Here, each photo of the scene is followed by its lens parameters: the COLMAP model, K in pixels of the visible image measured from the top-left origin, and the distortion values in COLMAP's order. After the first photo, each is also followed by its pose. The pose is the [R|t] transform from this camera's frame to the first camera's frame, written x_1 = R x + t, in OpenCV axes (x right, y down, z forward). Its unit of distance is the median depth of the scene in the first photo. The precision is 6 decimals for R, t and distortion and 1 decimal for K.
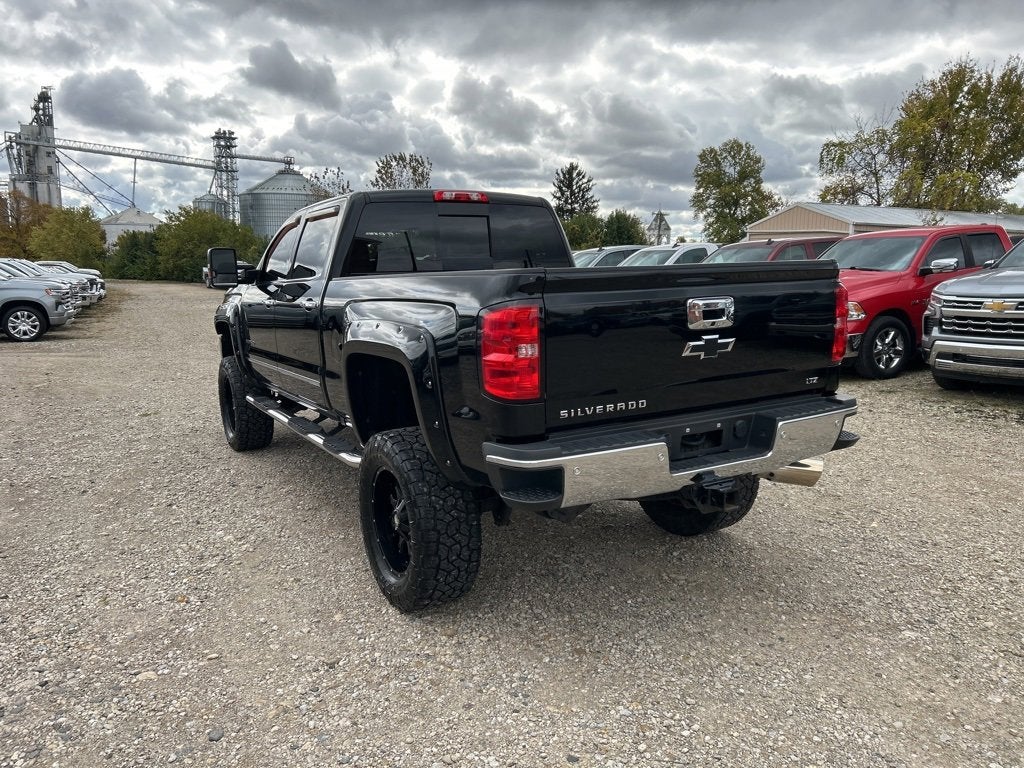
lens RADIAL K [[783.3, 0, 506.8], [0, 783.3, 385.2], [0, 0, 1]] dist [0.048716, -0.055369]
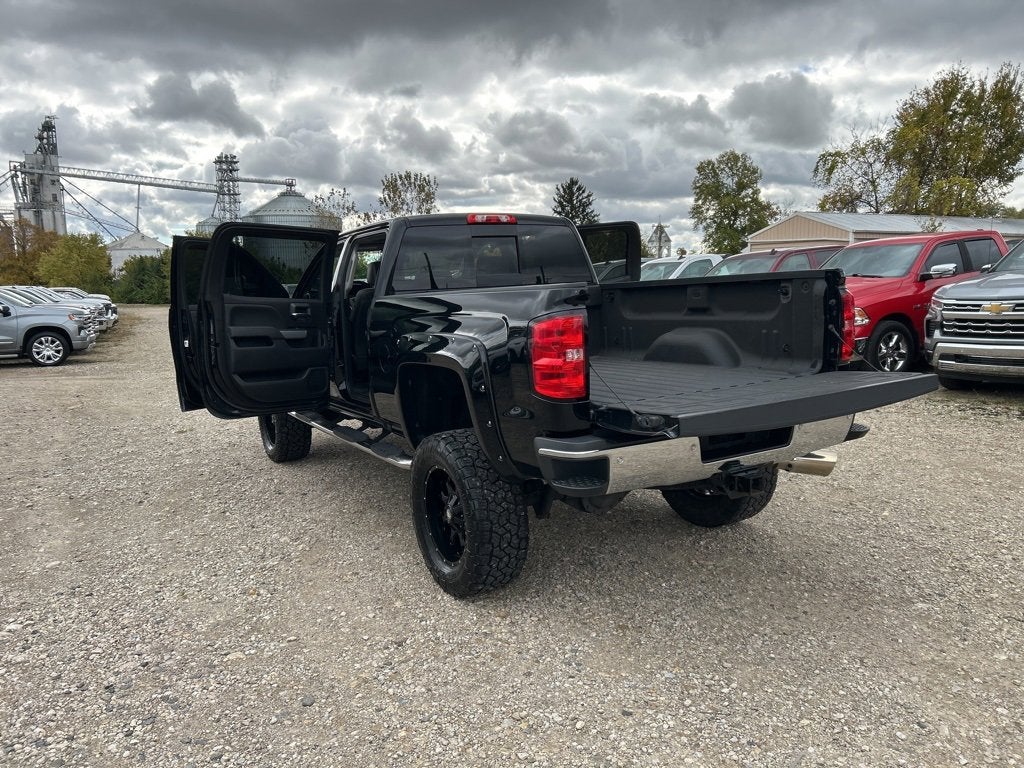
lens RADIAL K [[783.3, 0, 506.8], [0, 783.3, 385.2], [0, 0, 1]] dist [0.048716, -0.055369]
pose [[0.999713, -0.023631, -0.004057, -0.043351], [0.023549, 0.999537, -0.019289, 0.012297], [0.004511, 0.019188, 0.999806, -0.083669]]
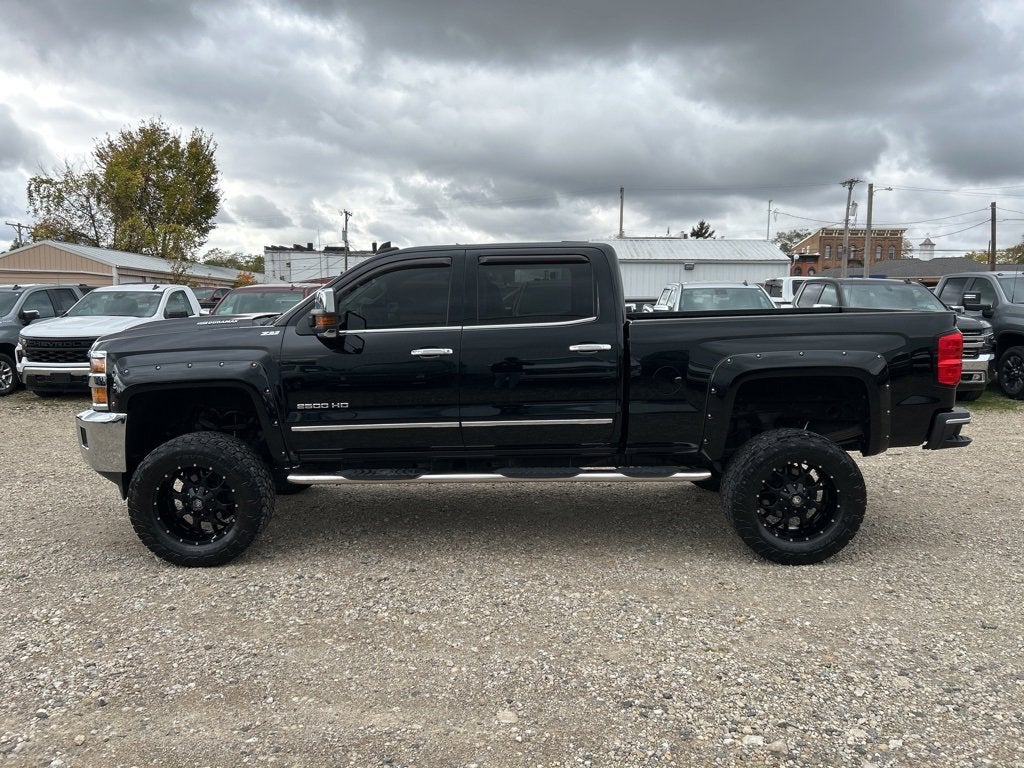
lens RADIAL K [[775.9, 0, 517.2], [0, 775.9, 387.6], [0, 0, 1]] dist [0.068239, -0.074717]
pose [[0.494550, -0.087868, 0.864696, -1.278594], [0.130648, 0.991088, 0.025990, -0.096516], [-0.859274, 0.100118, 0.501623, 0.610682]]
